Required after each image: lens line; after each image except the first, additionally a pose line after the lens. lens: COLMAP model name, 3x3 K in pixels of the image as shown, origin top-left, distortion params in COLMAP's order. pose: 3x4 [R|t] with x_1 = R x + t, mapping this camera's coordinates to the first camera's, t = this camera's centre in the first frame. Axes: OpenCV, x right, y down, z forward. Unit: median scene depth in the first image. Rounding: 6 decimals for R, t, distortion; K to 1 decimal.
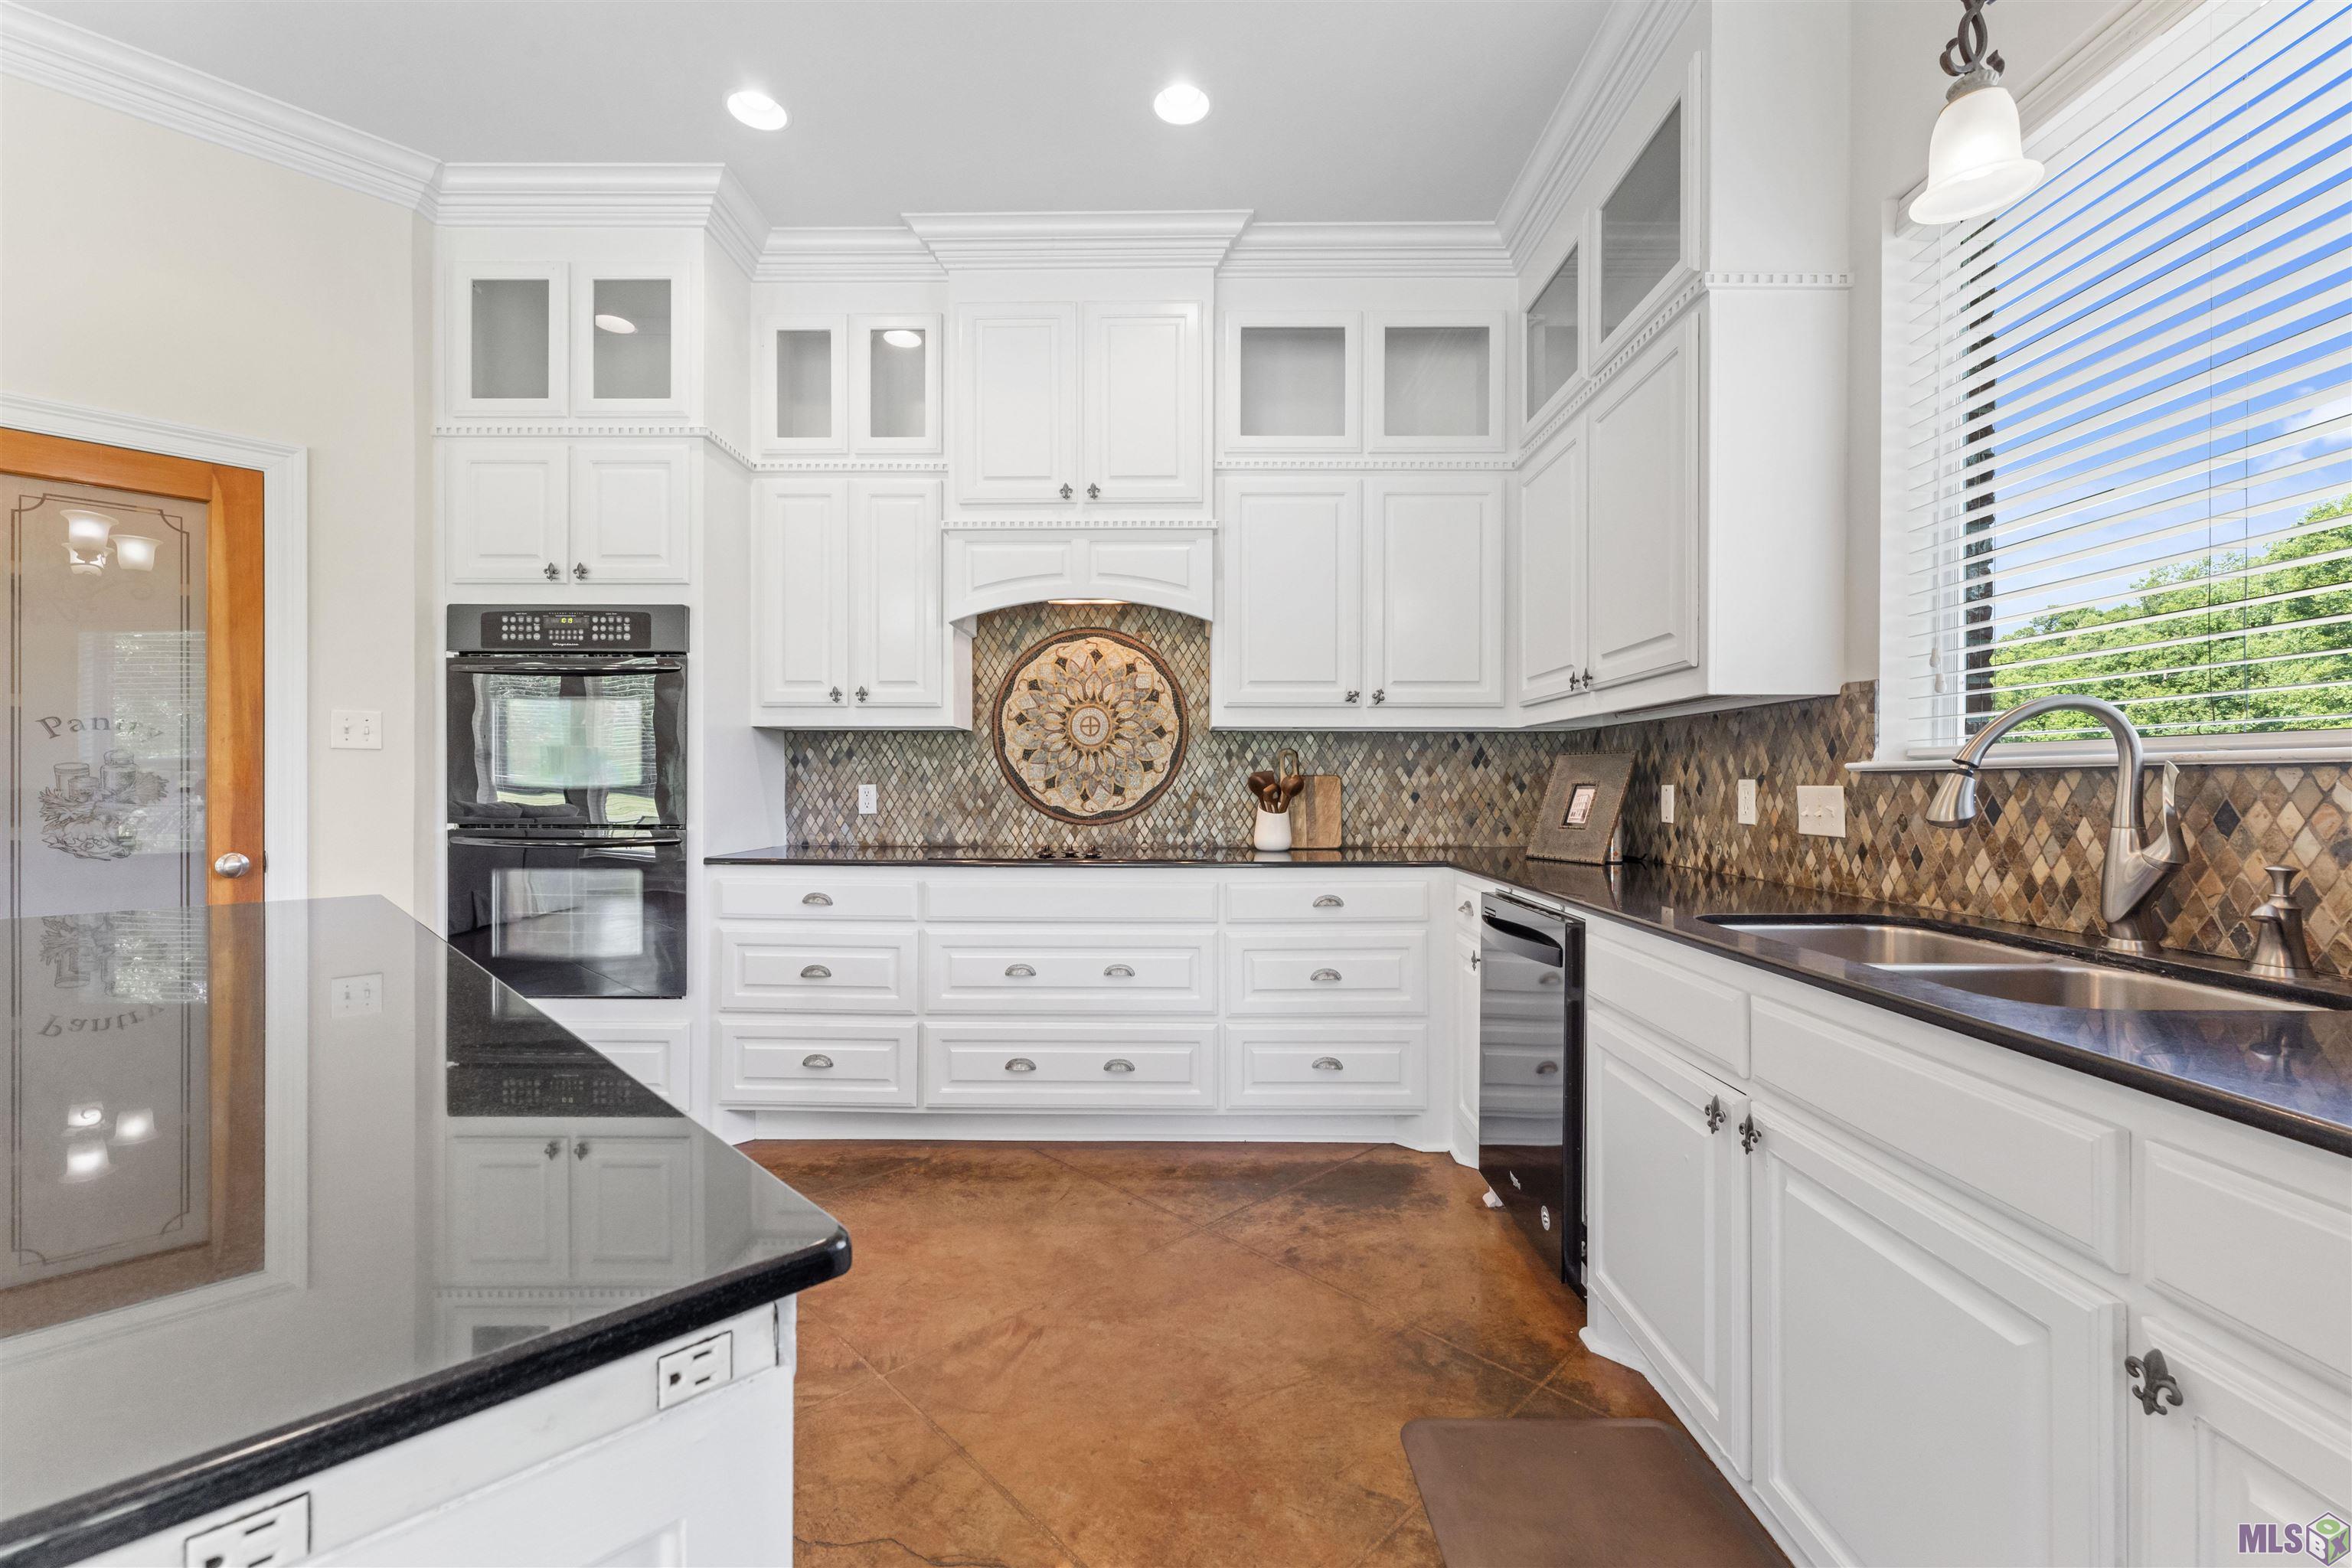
lens RADIAL K [[951.4, 0, 1175.9], [0, 951.4, 790.1], [0, 0, 1]] dist [0.001611, -0.000380]
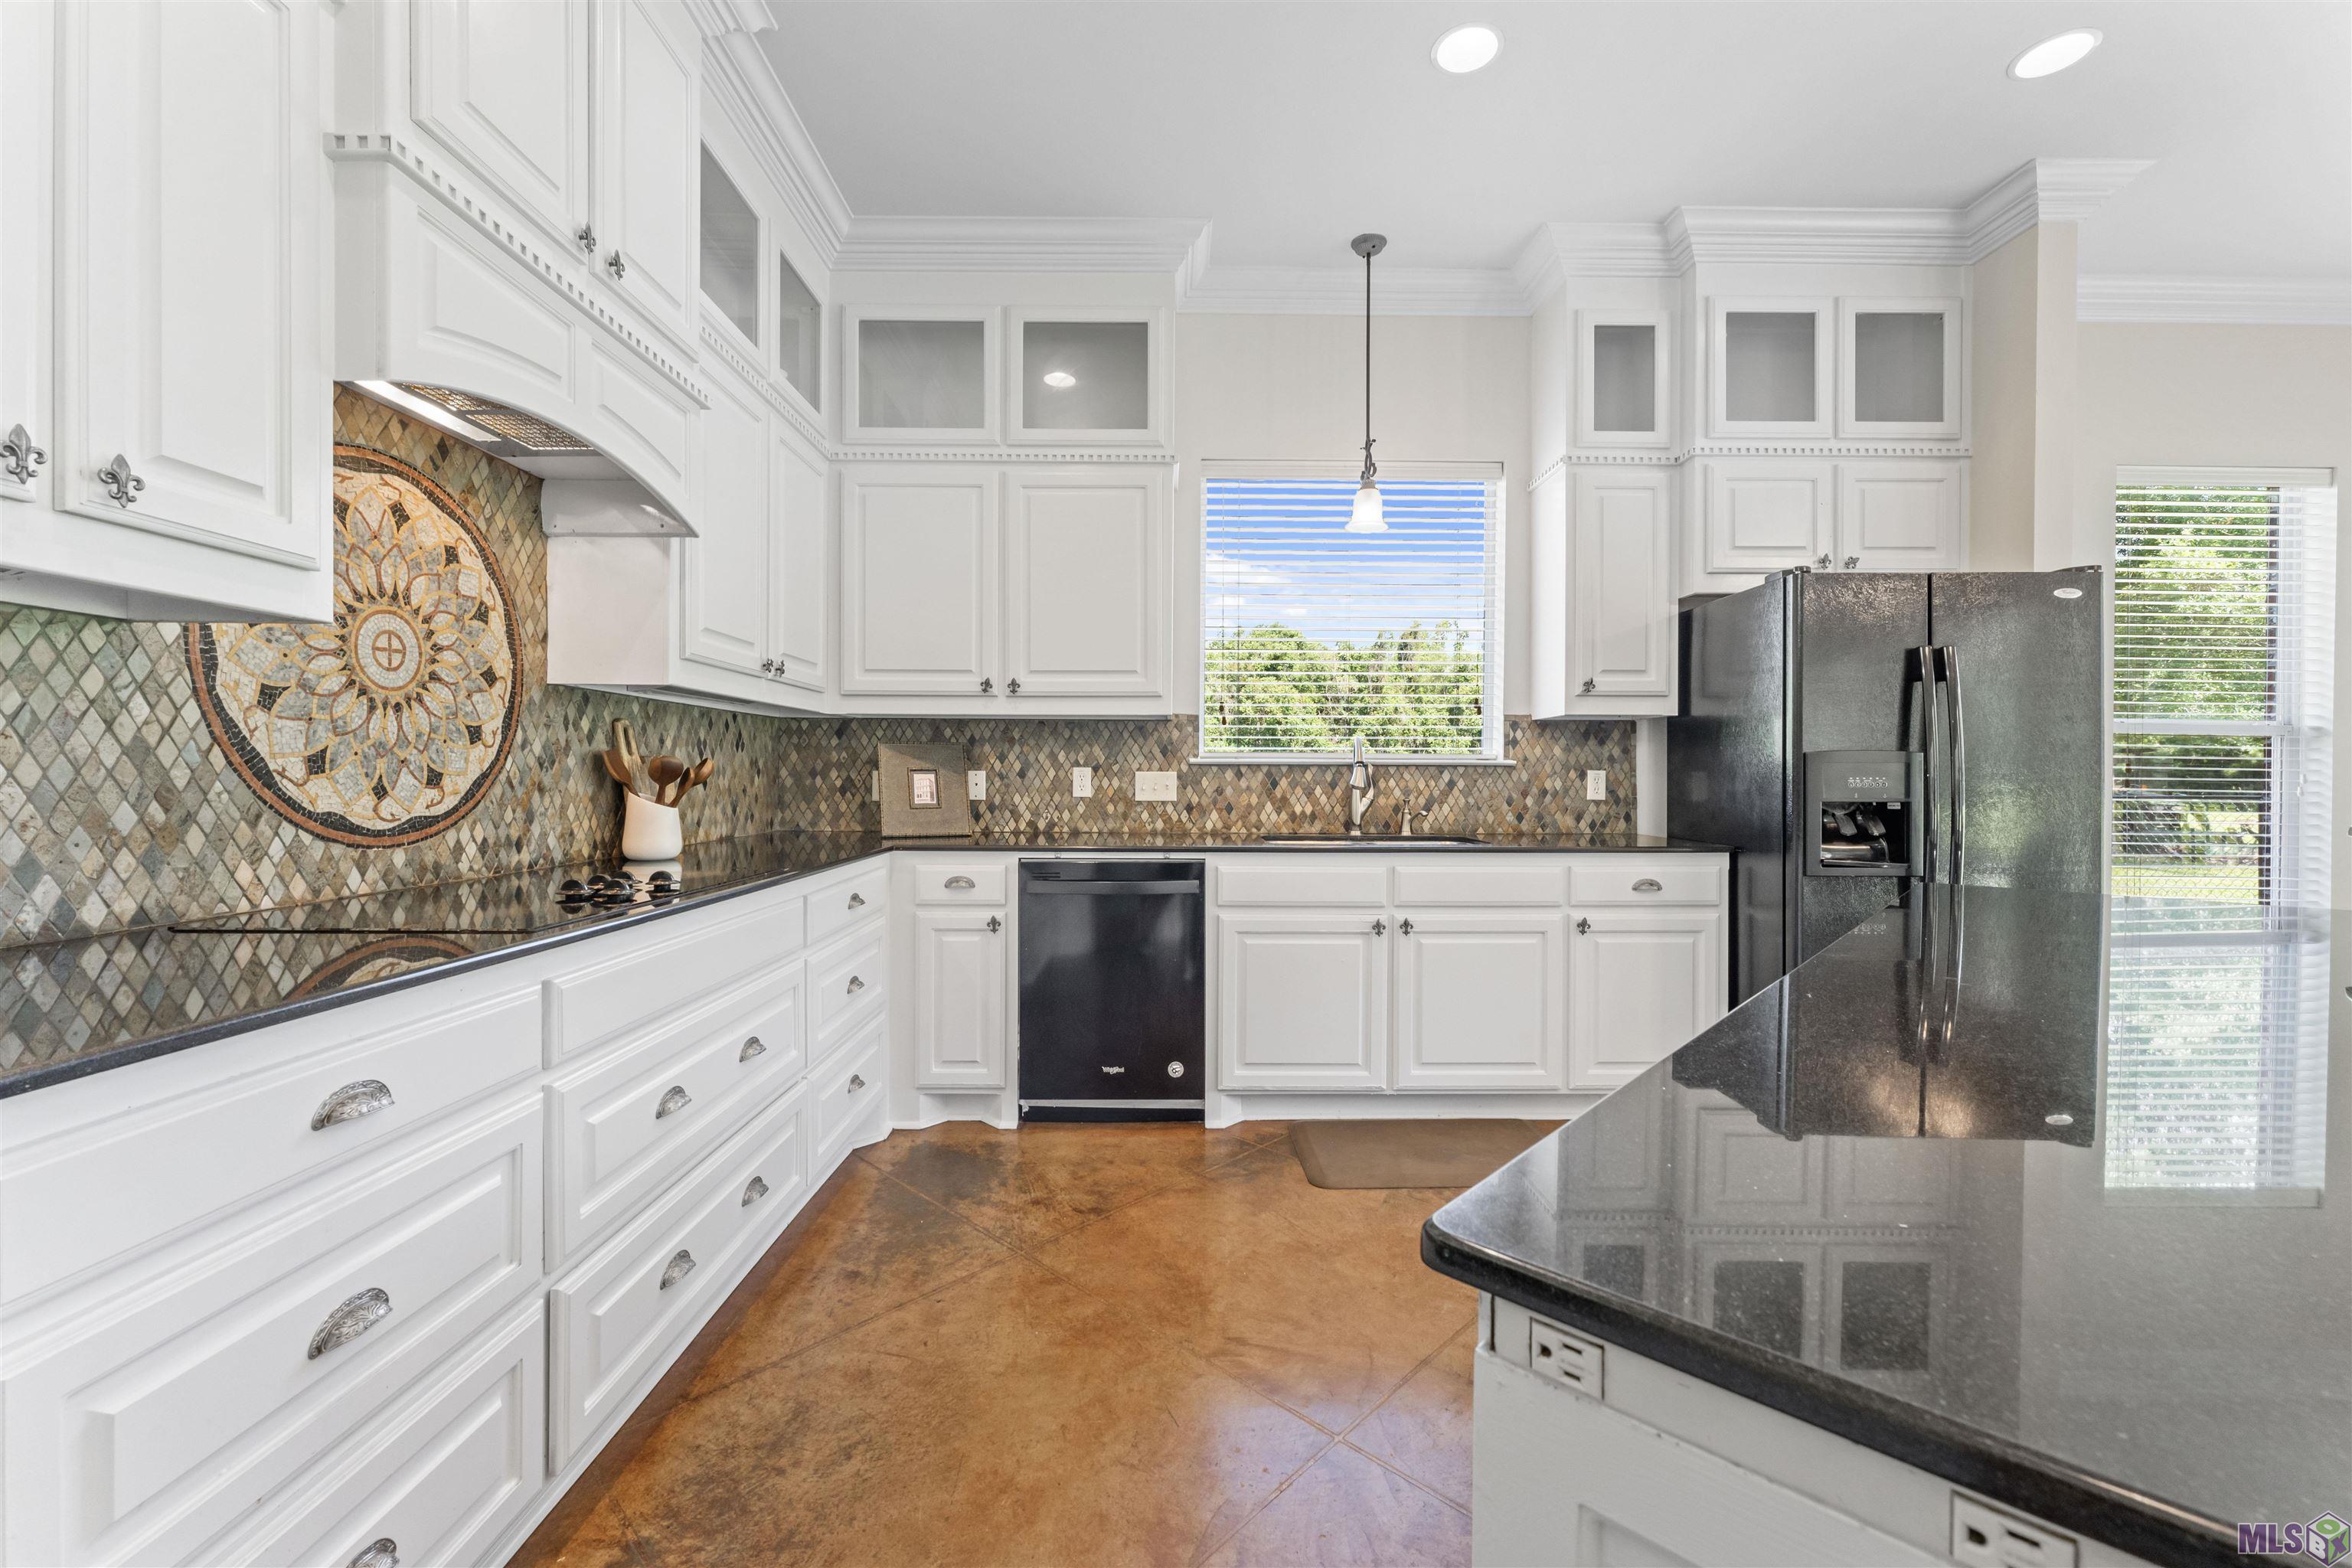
lens RADIAL K [[951.4, 0, 1173.2], [0, 951.4, 776.4], [0, 0, 1]] dist [0.001611, -0.000380]
pose [[-0.029574, -0.004695, 0.999552, -0.678751], [0.001174, 0.999988, 0.004731, -0.002801], [-0.999562, 0.001313, -0.029568, 0.670271]]
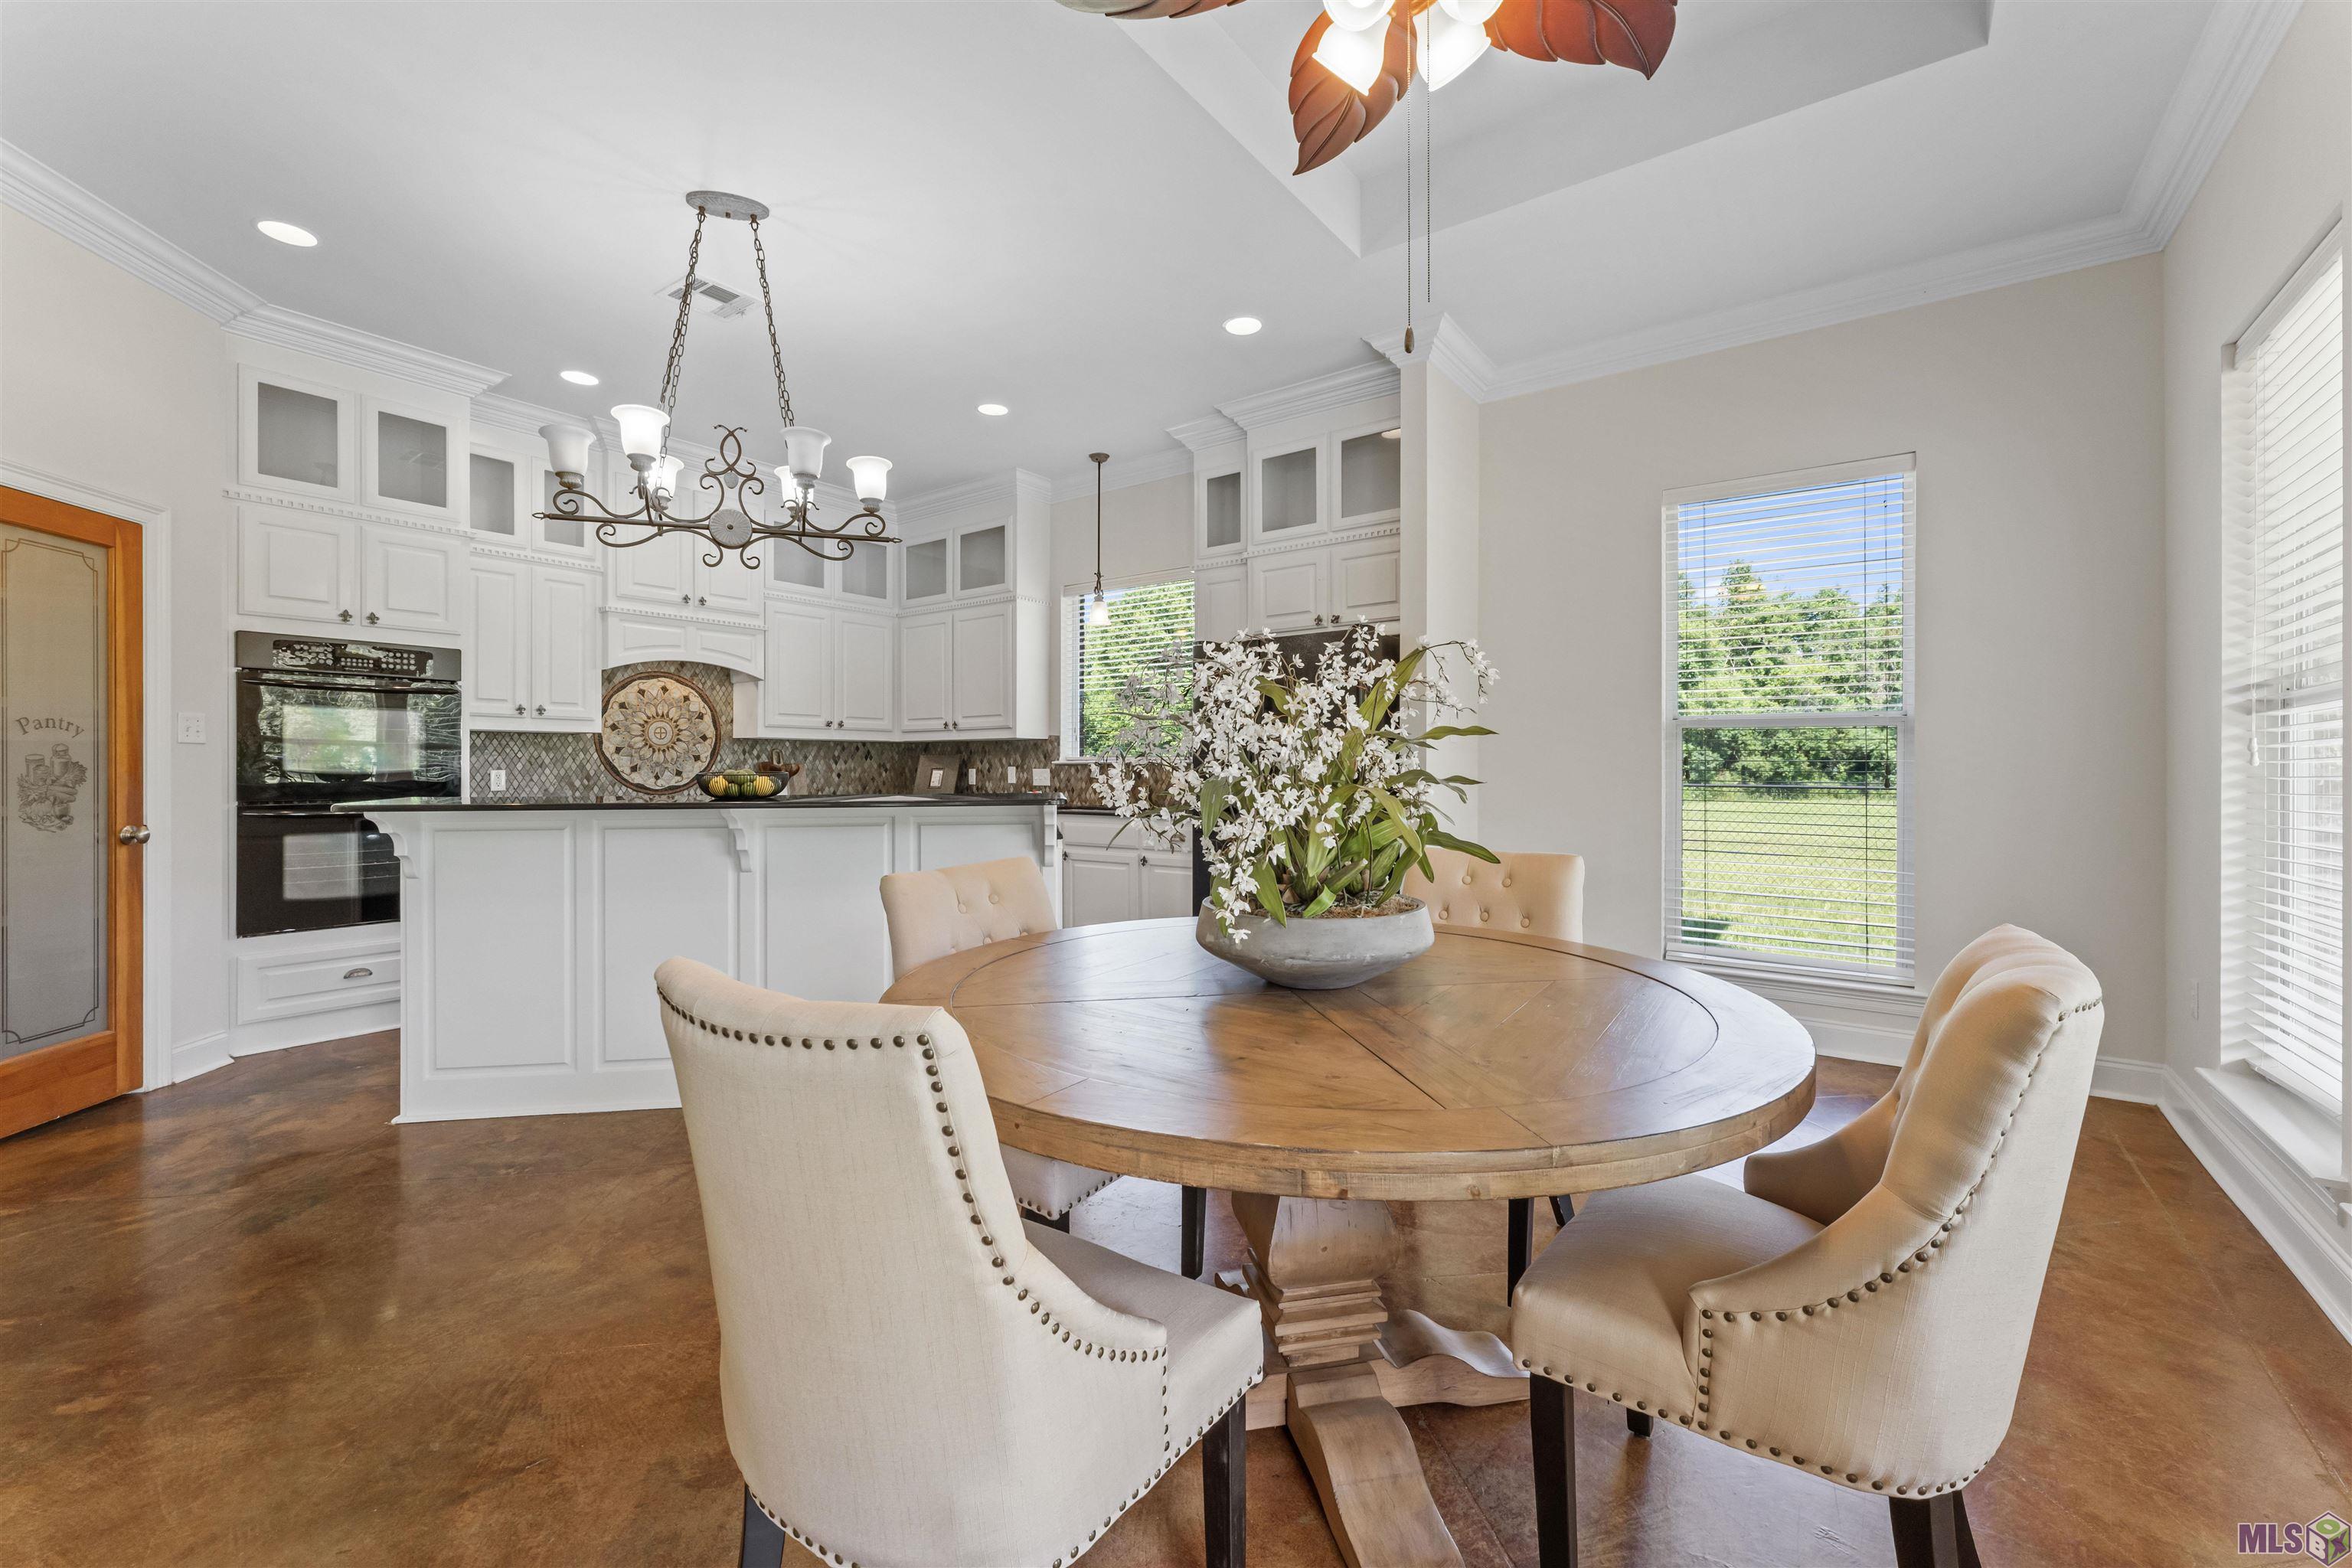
lens RADIAL K [[951.4, 0, 1170.2], [0, 951.4, 760.6], [0, 0, 1]] dist [0.001611, -0.000380]
pose [[0.582789, 0.003850, 0.812614, -0.998016], [0.008001, 0.999913, -0.010476, 0.003109], [-0.812584, 0.012607, 0.582708, -0.706068]]
